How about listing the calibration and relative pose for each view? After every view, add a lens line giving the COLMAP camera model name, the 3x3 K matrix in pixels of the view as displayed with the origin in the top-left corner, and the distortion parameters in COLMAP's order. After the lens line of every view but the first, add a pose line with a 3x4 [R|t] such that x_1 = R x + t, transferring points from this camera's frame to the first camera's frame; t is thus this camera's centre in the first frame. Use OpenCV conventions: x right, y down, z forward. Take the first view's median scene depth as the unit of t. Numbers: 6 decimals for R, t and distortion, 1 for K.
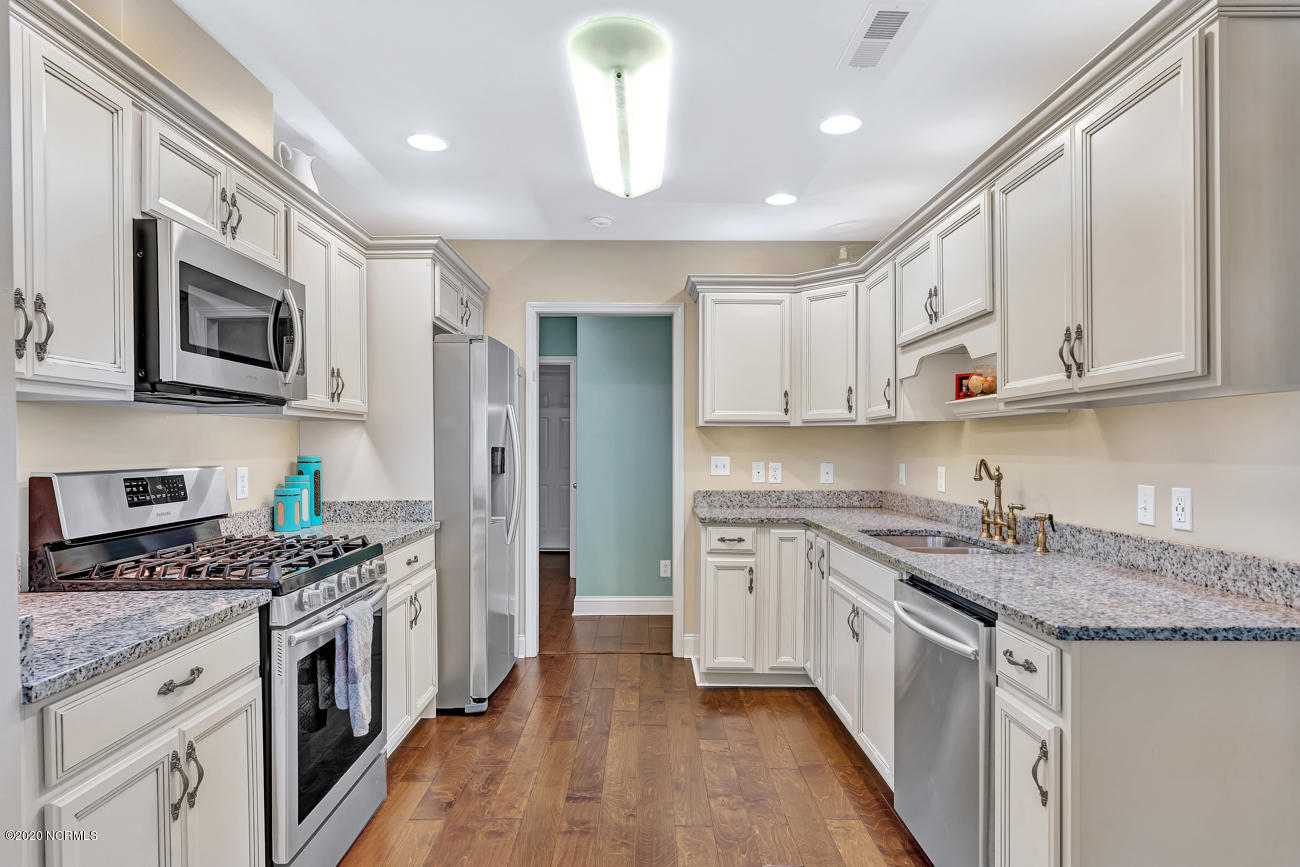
lens RADIAL K [[753.5, 0, 643.5], [0, 753.5, 453.9], [0, 0, 1]] dist [0.002710, 0.000048]
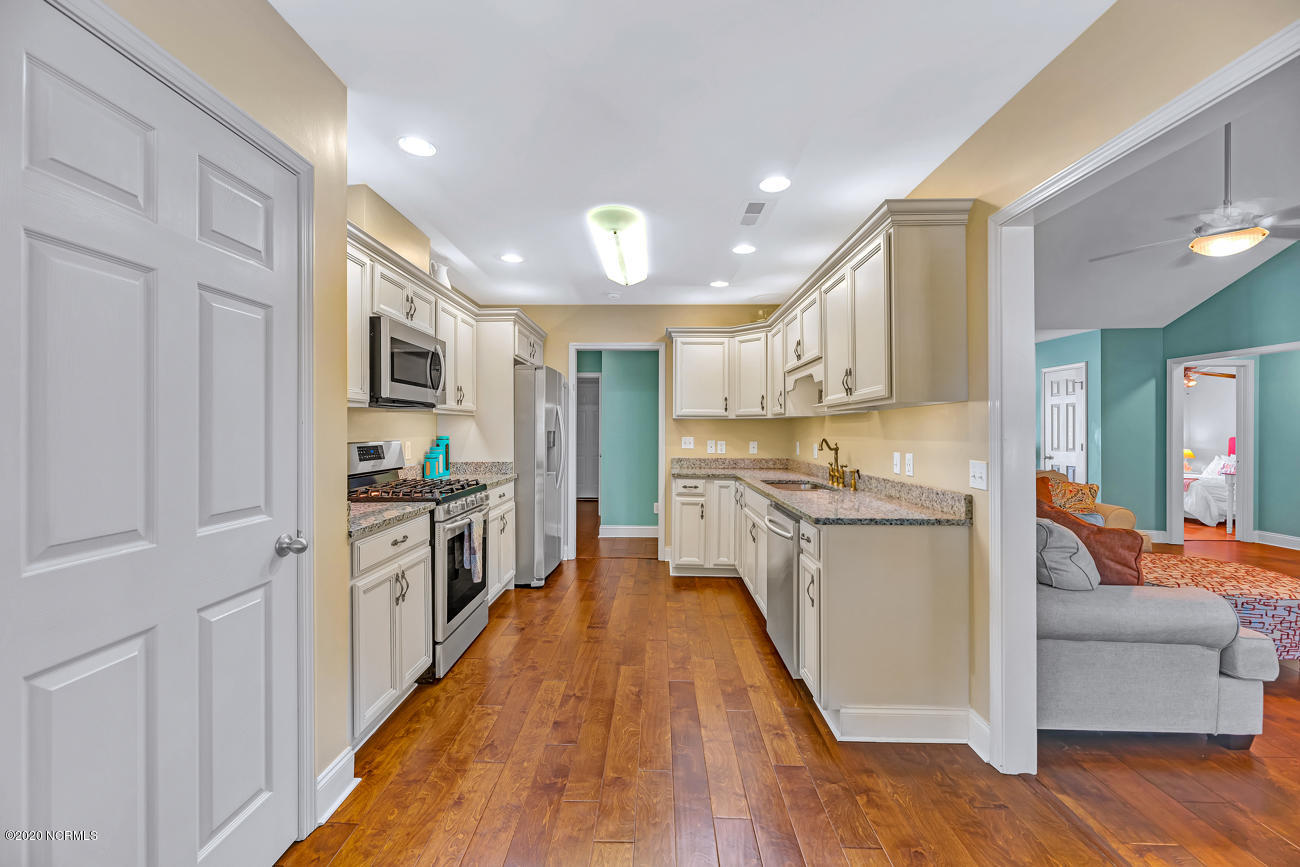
lens RADIAL K [[539.3, 0, 640.0], [0, 539.3, 430.2], [0, 0, 1]] dist [0.000902, 0.000102]
pose [[0.999475, 0.002870, -0.032279, 0.064749], [-0.003219, 0.999937, -0.010757, 0.002592], [0.032246, 0.010855, 0.999421, -0.291527]]
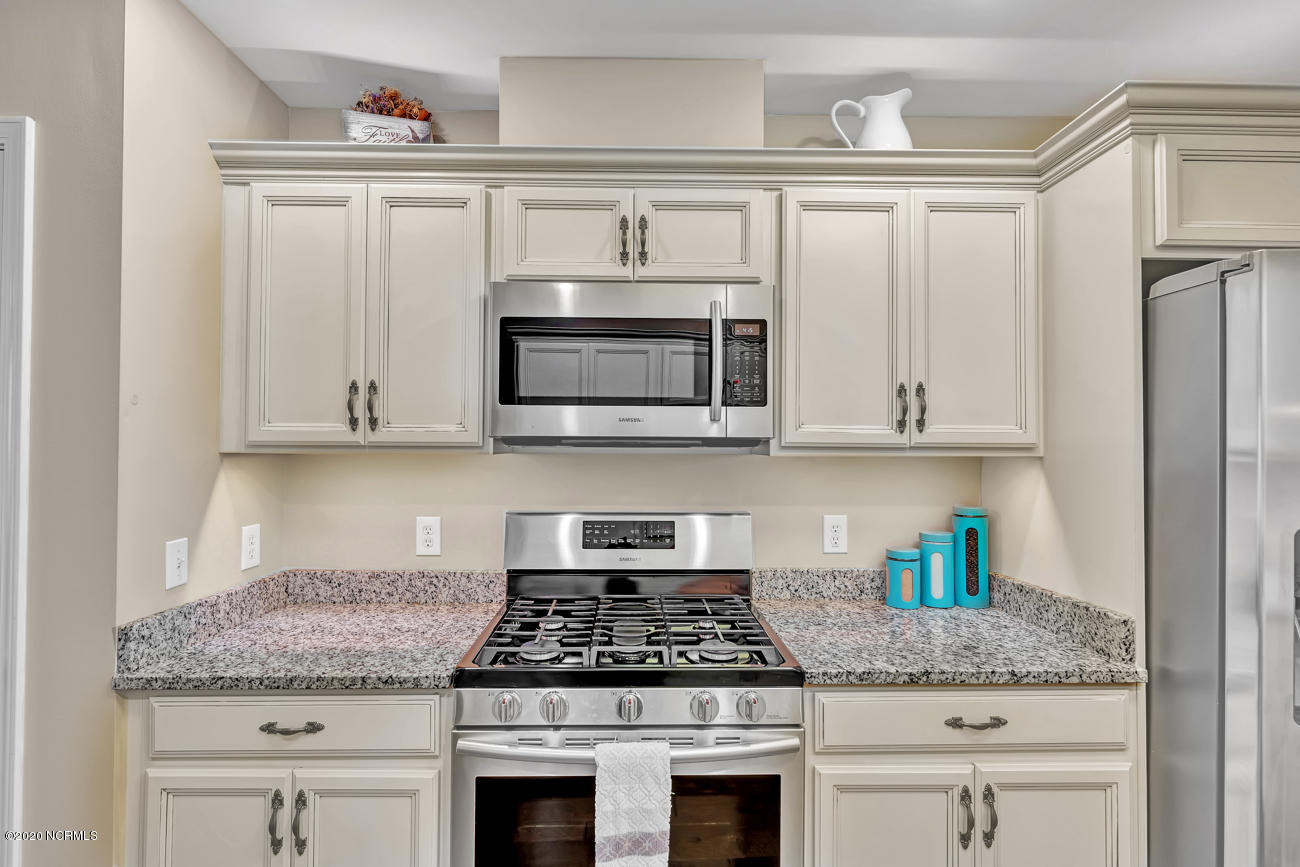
lens RADIAL K [[592.2, 0, 645.8], [0, 592.2, 441.1], [0, 0, 1]] dist [-0.000055, -0.000403]
pose [[0.008680, -0.010953, -0.999902, 0.139060], [-0.015074, 0.999825, -0.011083, -0.061485], [0.999849, 0.015168, 0.008513, 0.888511]]
